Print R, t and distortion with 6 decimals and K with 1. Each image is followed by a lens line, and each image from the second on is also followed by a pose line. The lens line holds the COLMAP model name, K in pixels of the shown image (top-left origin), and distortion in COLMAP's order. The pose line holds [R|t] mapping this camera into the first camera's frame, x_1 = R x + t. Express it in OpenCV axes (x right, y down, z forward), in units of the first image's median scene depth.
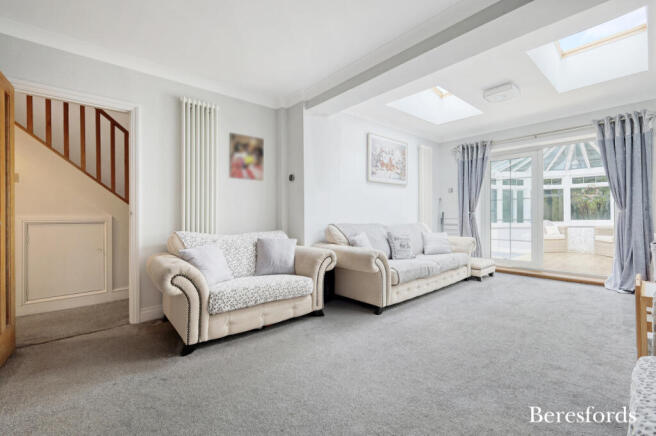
lens RADIAL K [[283.2, 0, 313.6], [0, 283.2, 213.1], [0, 0, 1]] dist [-0.000166, -0.000123]
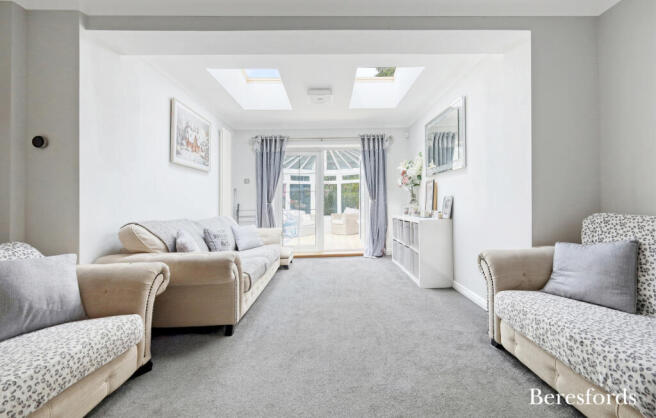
lens RADIAL K [[296.0, 0, 342.8], [0, 296.0, 200.3], [0, 0, 1]] dist [0.000487, -0.000024]
pose [[0.599009, -0.000439, 0.800742, -0.171377], [0.014877, 0.999833, -0.010581, 0.001005], [-0.800604, 0.018251, 0.598915, 0.186570]]
